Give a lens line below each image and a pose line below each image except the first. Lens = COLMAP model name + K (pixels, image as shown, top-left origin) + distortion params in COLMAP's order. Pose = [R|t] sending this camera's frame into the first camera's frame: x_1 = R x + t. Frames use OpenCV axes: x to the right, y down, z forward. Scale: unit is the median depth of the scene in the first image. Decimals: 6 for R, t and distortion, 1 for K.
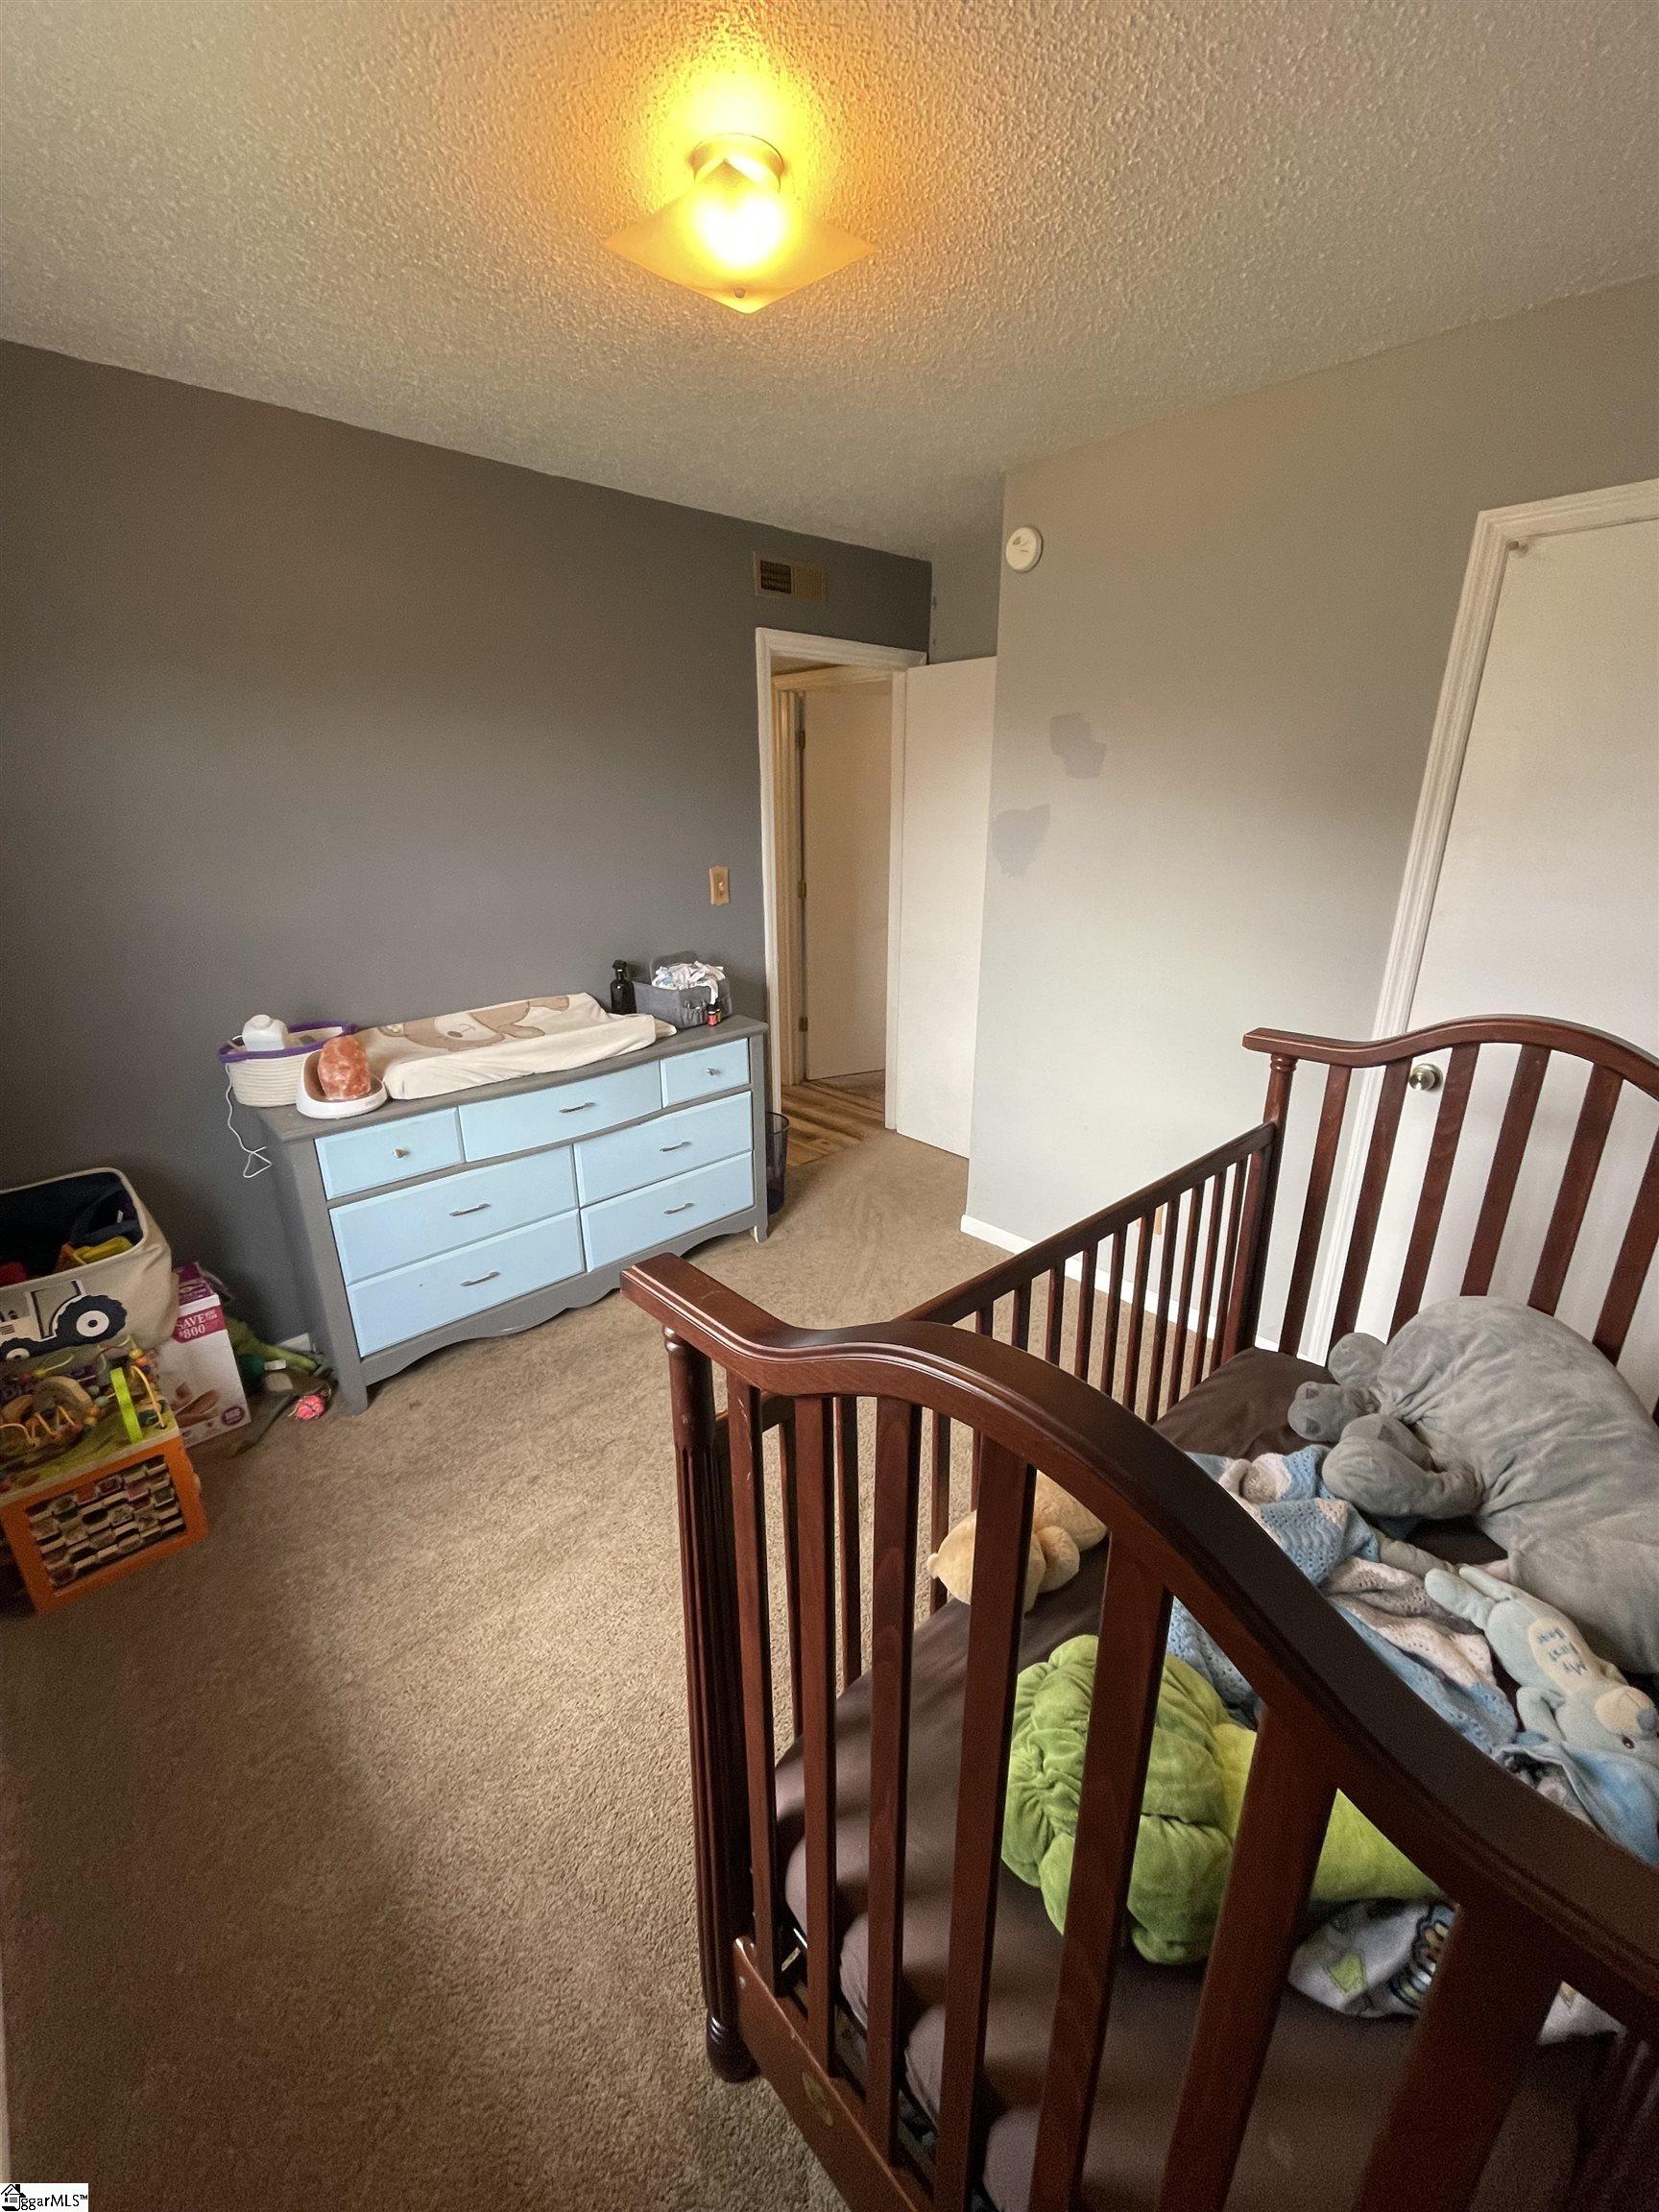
lens RADIAL K [[900.4, 0, 836.2], [0, 900.4, 1110.7], [0, 0, 1]] dist [0.000648, -0.000767]
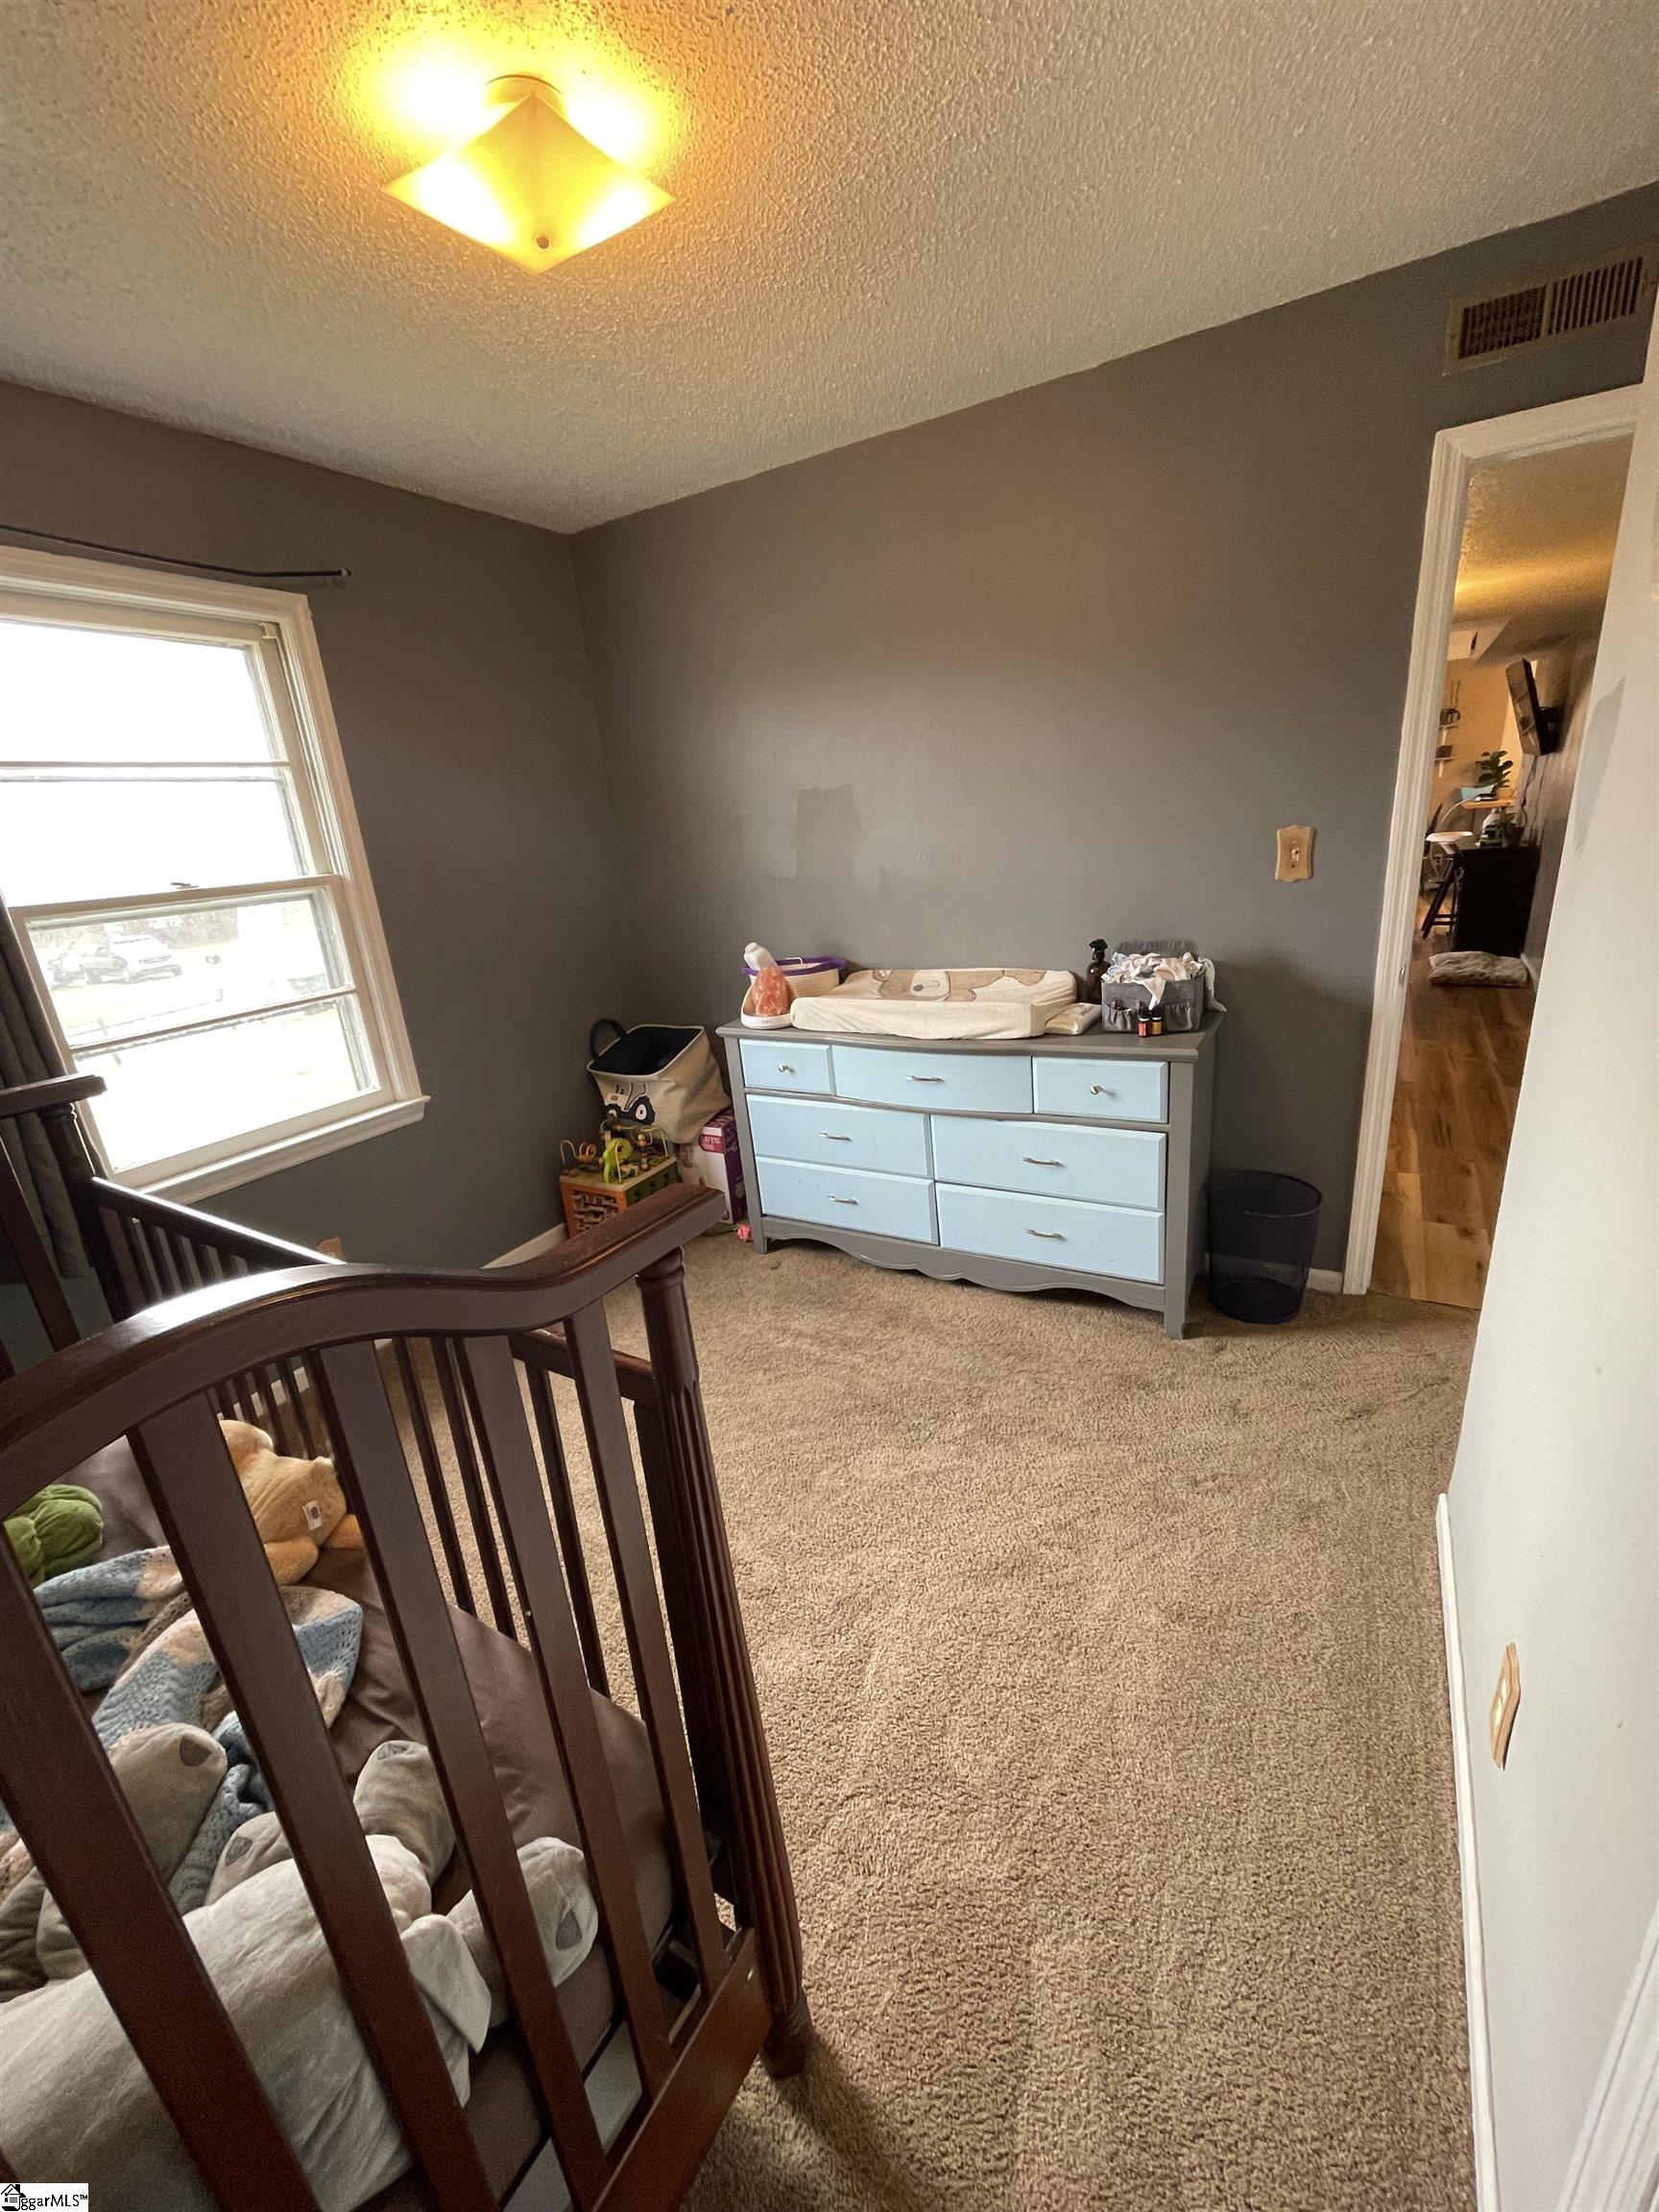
lens RADIAL K [[900.4, 0, 835.8], [0, 900.4, 1106.7], [0, 0, 1]] dist [0.000648, -0.000767]
pose [[0.276562, 0.281923, -0.918713, 0.566575], [-0.239845, 0.945997, 0.218094, -0.157333], [0.930585, 0.160032, 0.329244, 0.562349]]
